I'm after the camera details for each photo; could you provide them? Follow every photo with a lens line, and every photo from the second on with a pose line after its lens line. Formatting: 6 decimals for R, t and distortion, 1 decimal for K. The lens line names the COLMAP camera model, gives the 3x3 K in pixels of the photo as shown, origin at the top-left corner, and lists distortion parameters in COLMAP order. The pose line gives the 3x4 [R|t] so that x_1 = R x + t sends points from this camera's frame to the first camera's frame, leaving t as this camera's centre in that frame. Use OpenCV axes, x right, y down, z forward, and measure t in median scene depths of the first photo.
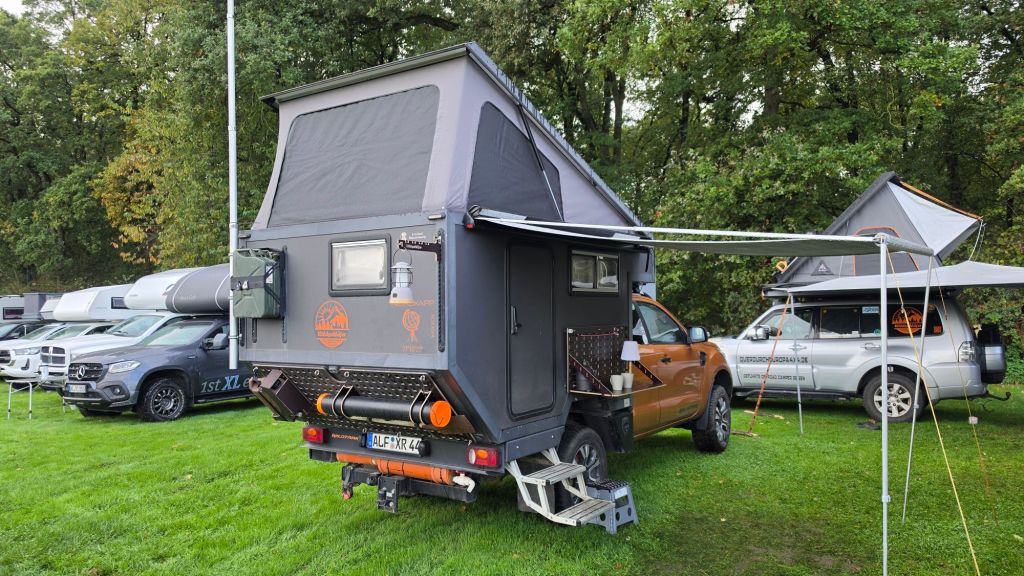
lens RADIAL K [[712.0, 0, 512.3], [0, 712.0, 254.3], [0, 0, 1]] dist [-0.025111, -0.000830]
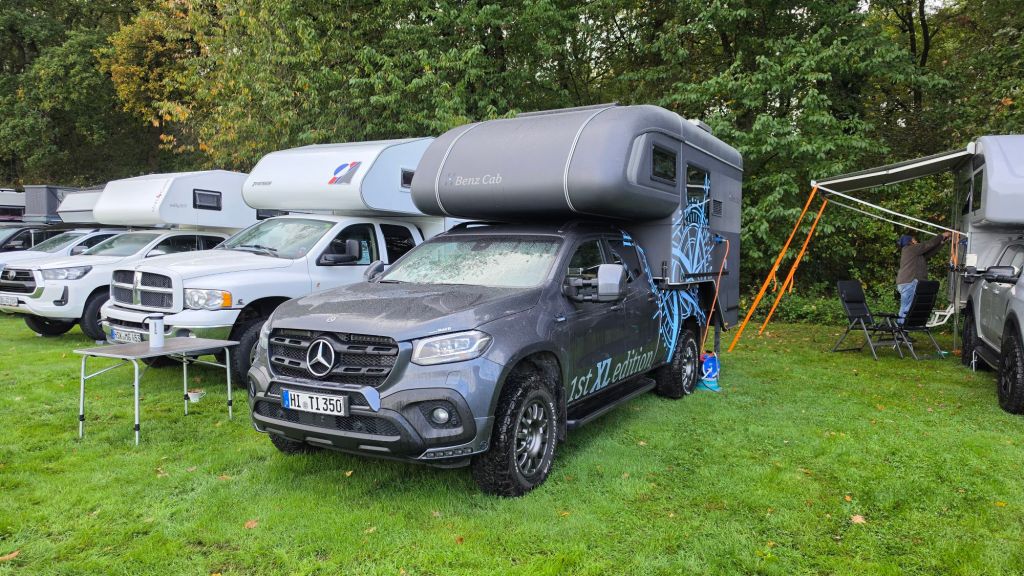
lens RADIAL K [[712.0, 0, 512.3], [0, 712.0, 254.3], [0, 0, 1]] dist [-0.025111, -0.000830]
pose [[0.998094, 0.046813, 0.040214, -0.352539], [-0.050447, 0.994226, 0.094707, 0.050079], [-0.035548, -0.096555, 0.994693, 0.422900]]
